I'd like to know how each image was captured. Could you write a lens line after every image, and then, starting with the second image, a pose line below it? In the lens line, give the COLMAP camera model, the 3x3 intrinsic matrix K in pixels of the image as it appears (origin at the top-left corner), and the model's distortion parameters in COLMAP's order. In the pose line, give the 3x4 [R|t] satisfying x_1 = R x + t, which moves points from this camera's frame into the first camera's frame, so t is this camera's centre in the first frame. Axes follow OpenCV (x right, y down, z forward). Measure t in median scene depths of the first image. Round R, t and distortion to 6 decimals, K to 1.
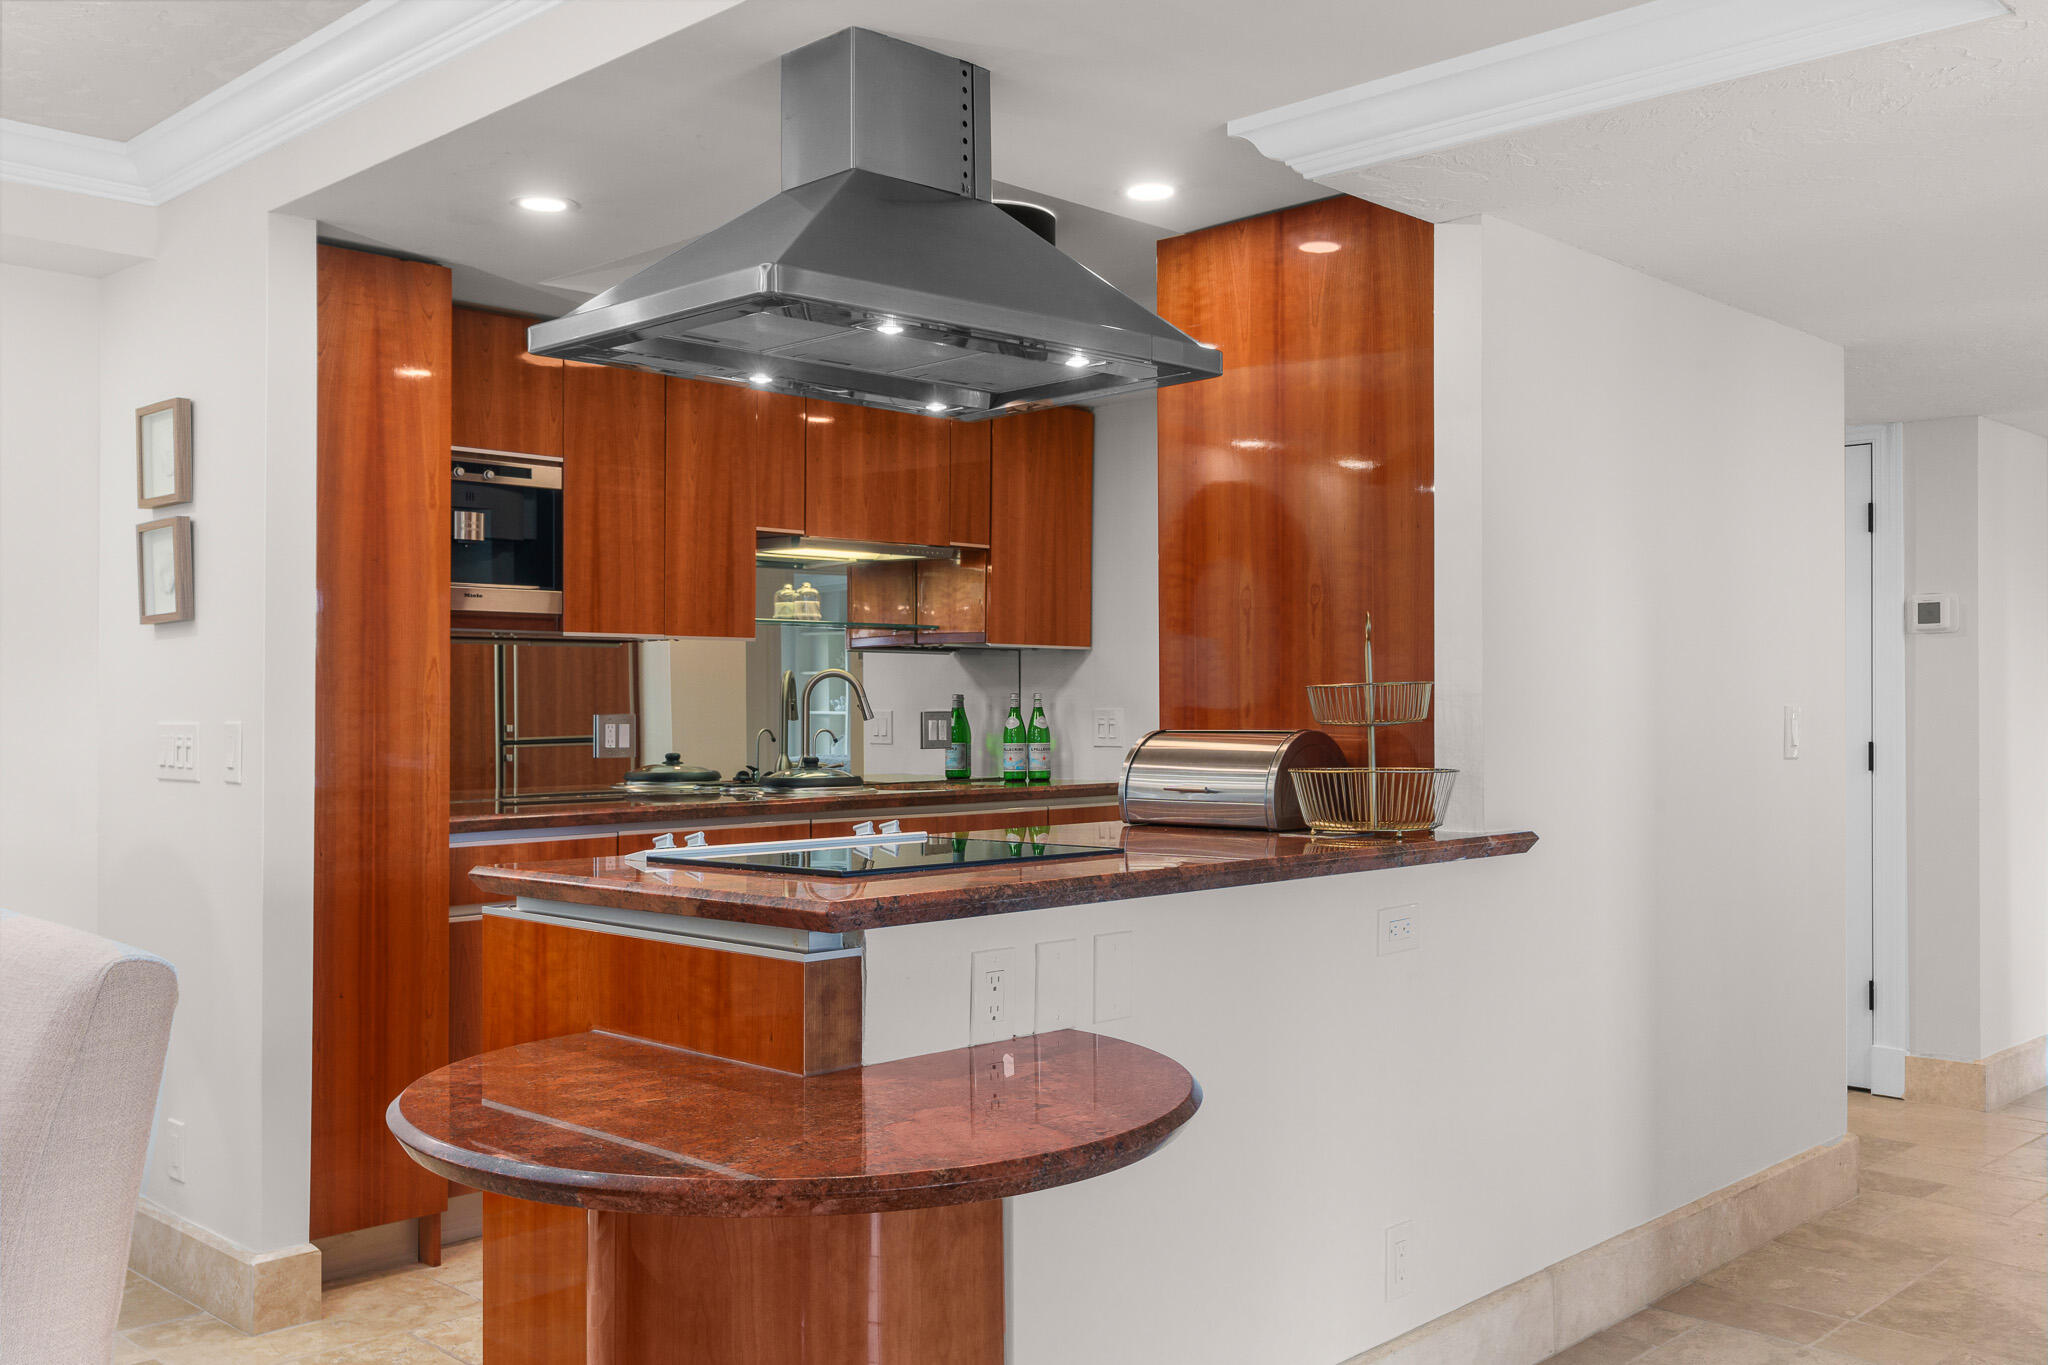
lens RADIAL K [[1878.3, 0, 1024.0], [0, 1878.3, 682.5], [0, 0, 1]] dist [0.006893, -0.017545]
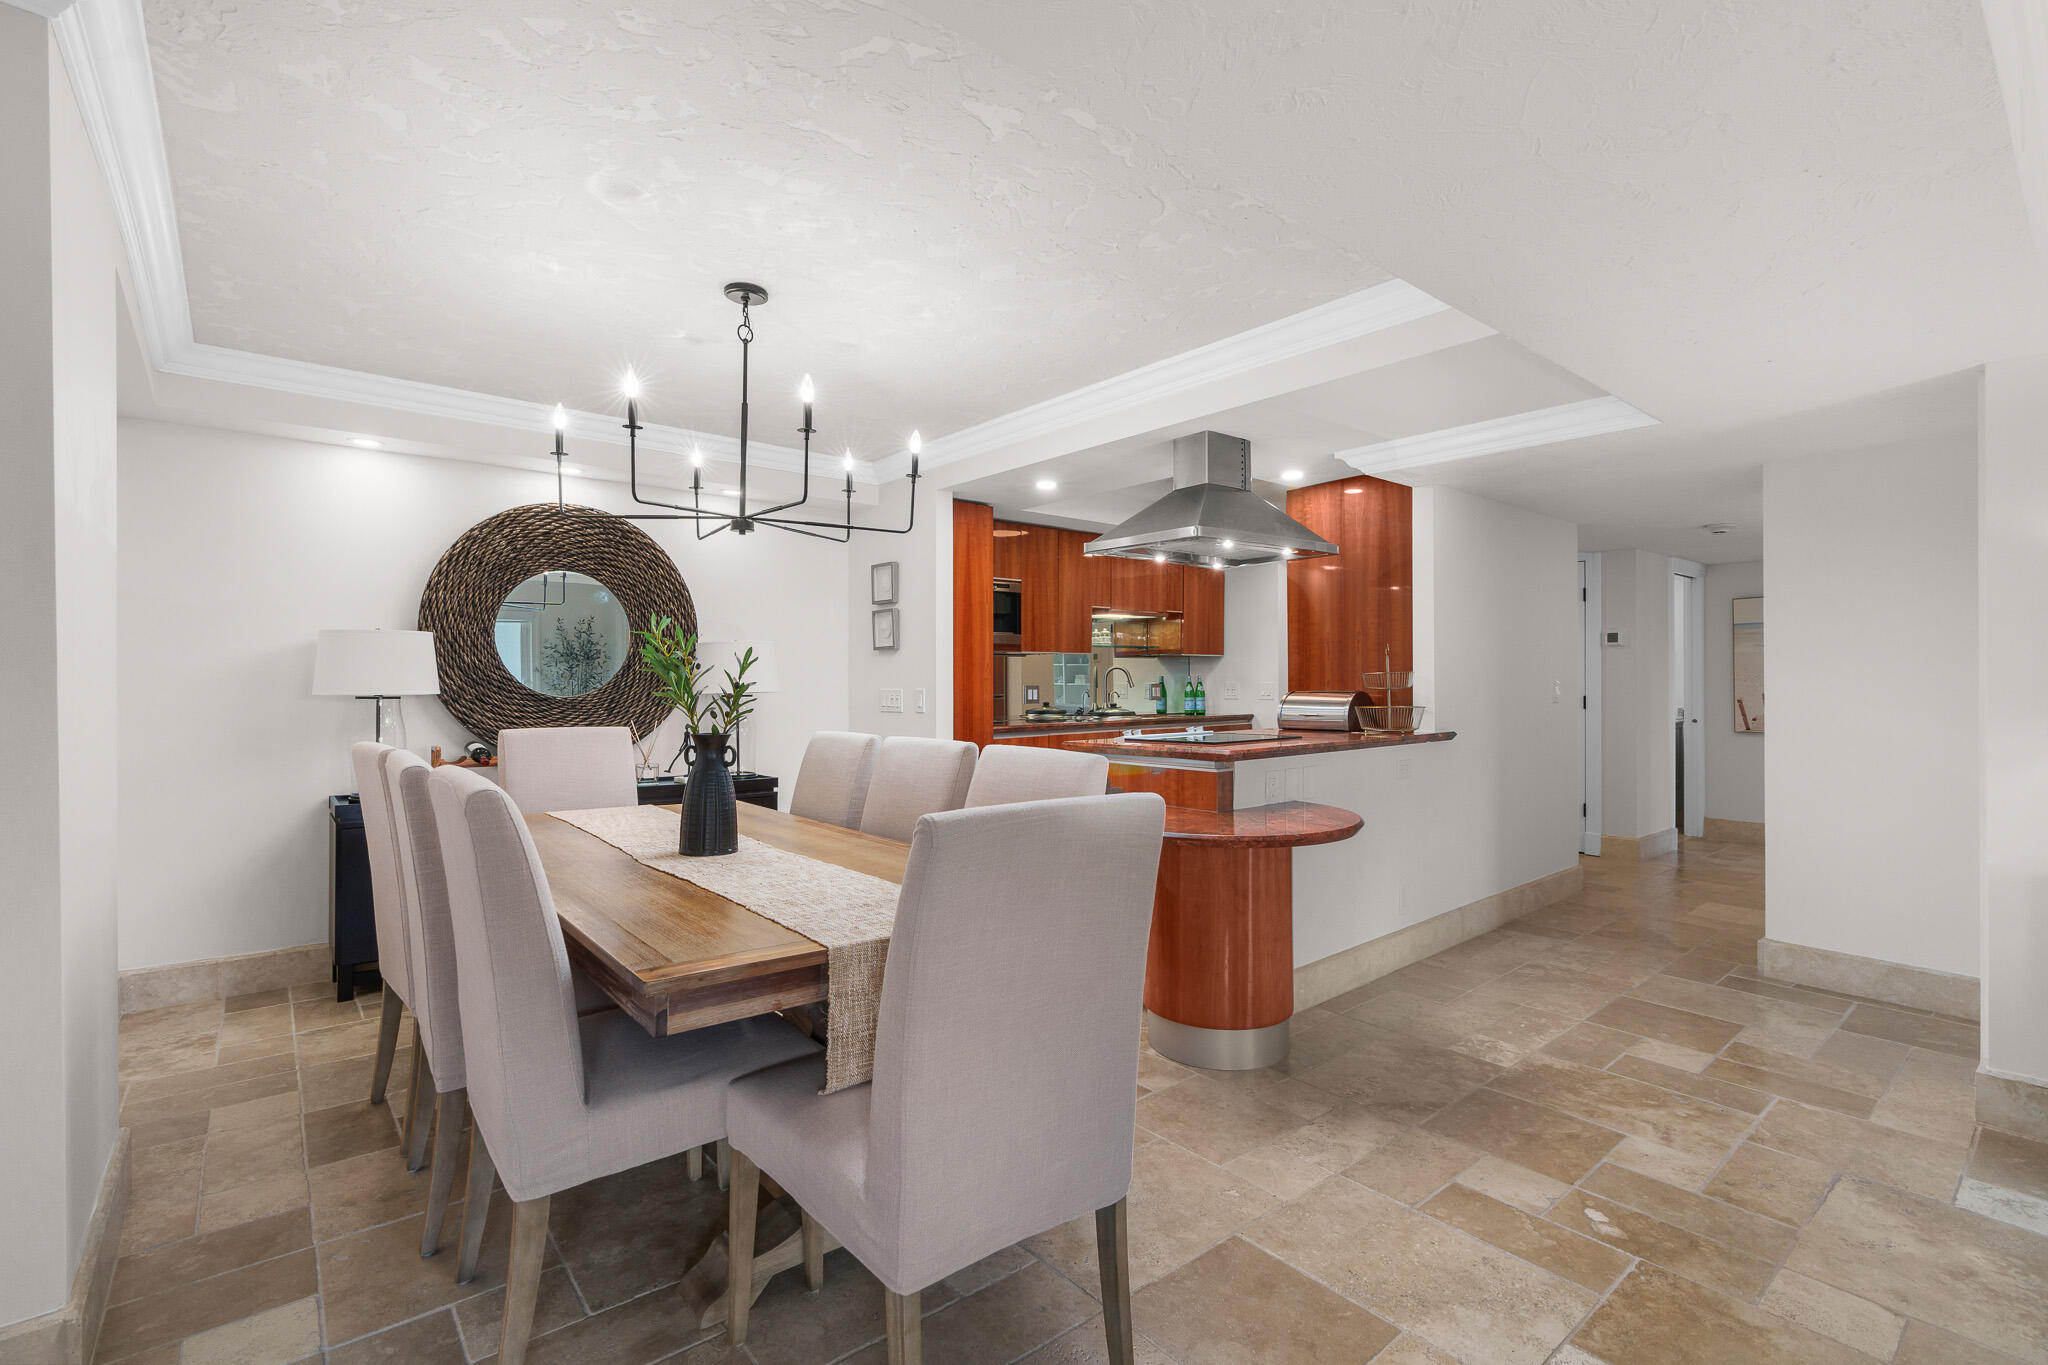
lens RADIAL K [[944.8, 0, 1024.0], [0, 944.8, 682.5], [0, 0, 1]] dist [-0.004298, -0.000489]
pose [[0.995238, -0.002851, -0.097434, -0.119958], [0.004275, 0.999887, 0.014409, -0.004344], [0.097382, -0.014757, 0.995138, -0.205640]]
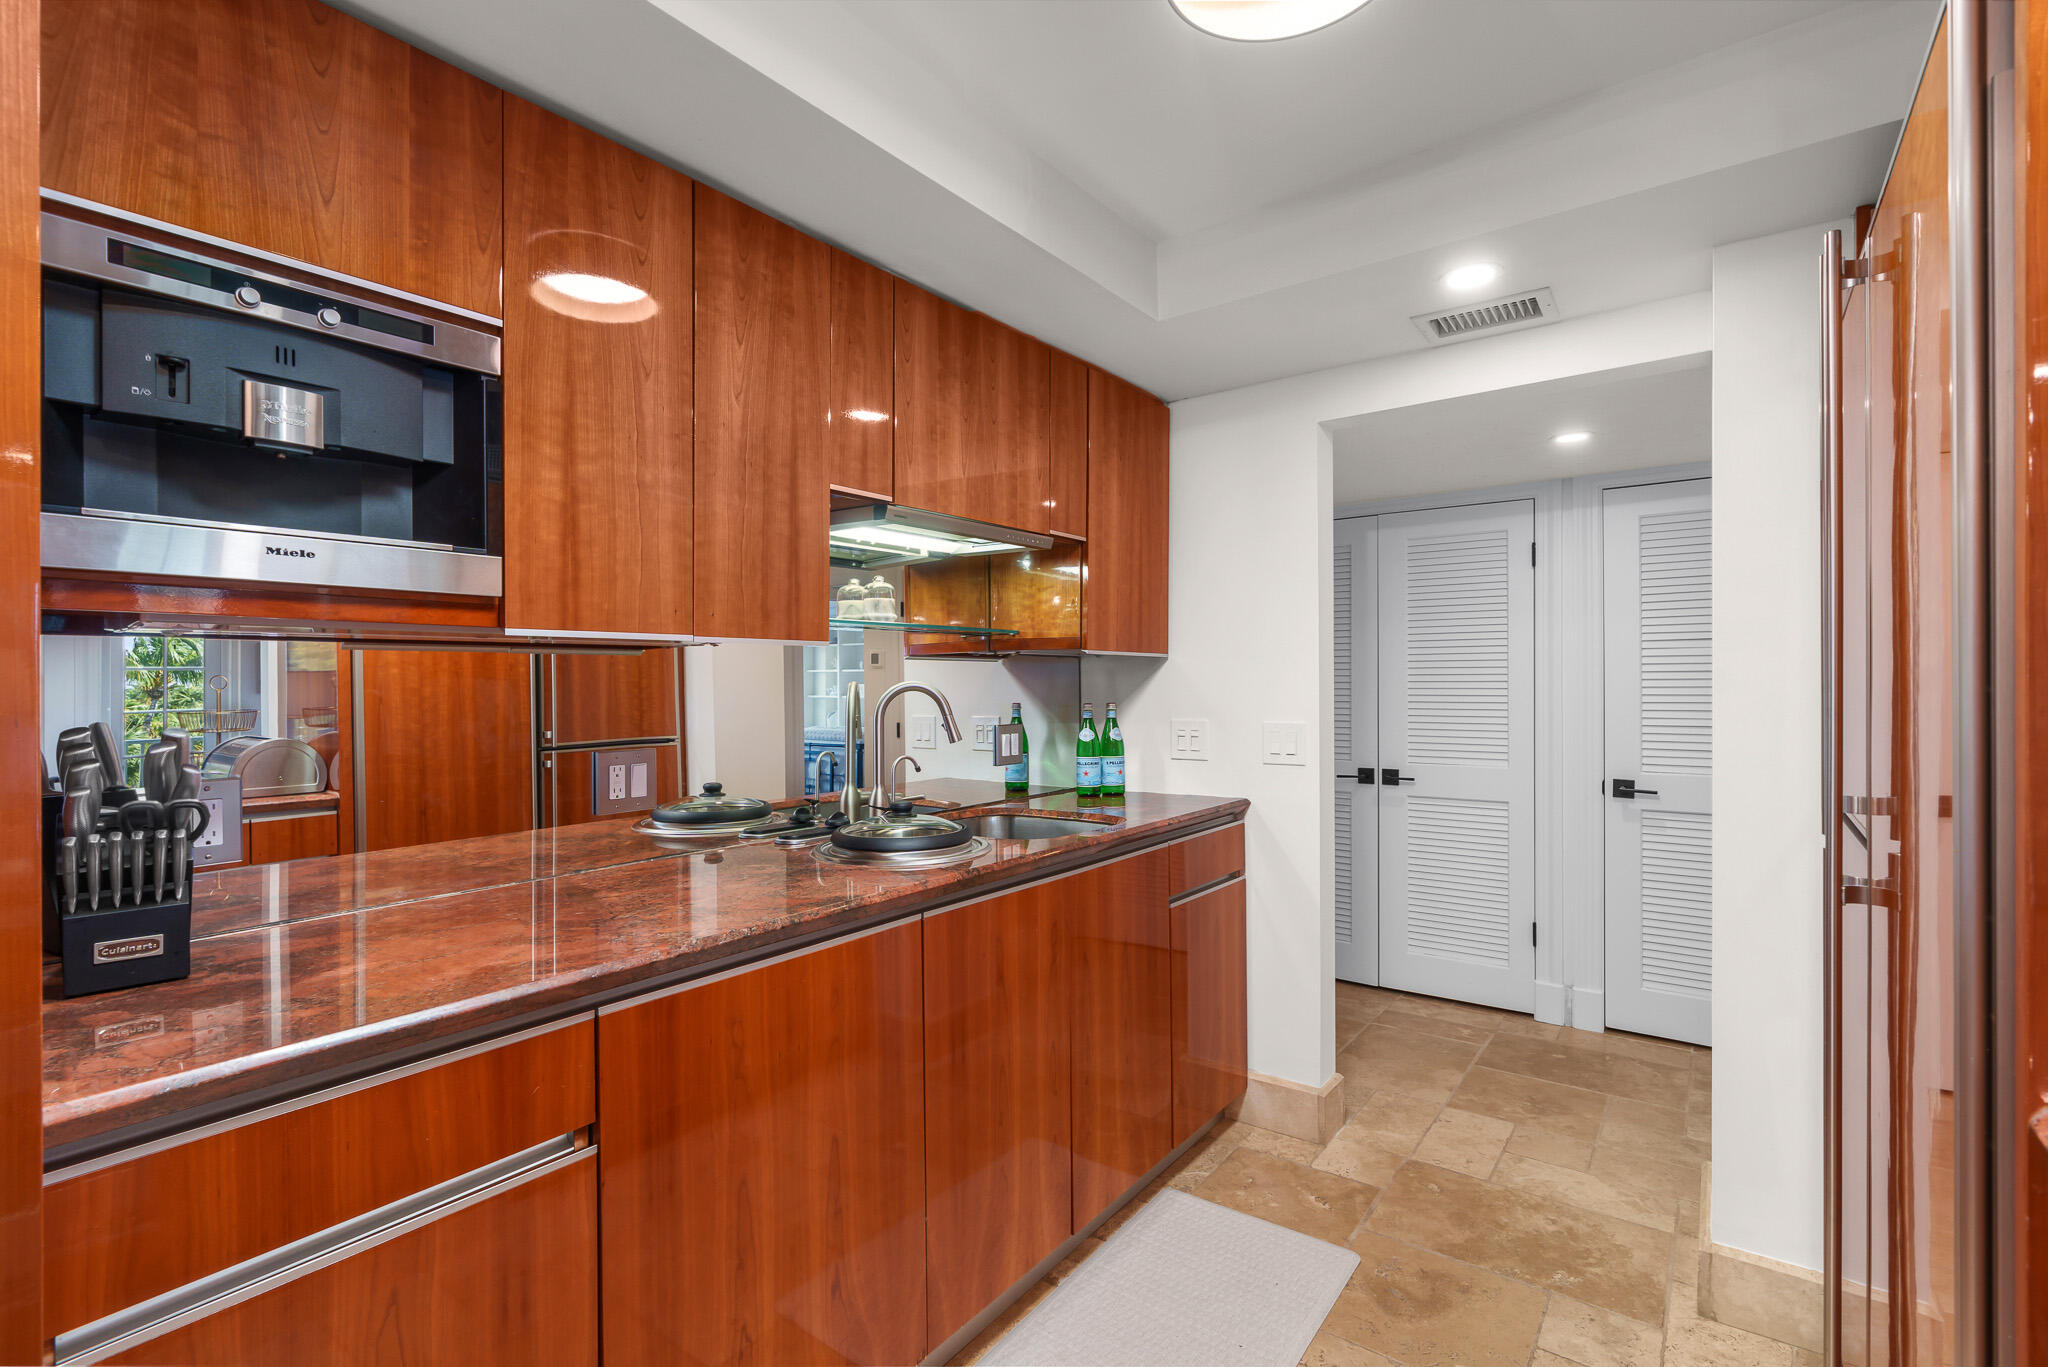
lens RADIAL K [[944.8, 0, 1024.0], [0, 944.8, 683.5], [0, 0, 1]] dist [-0.004298, -0.000489]
pose [[0.992168, -0.003848, 0.124854, -0.123732], [0.002312, 0.999920, 0.012441, -0.013198], [-0.124892, -0.012054, 0.992097, 0.688046]]
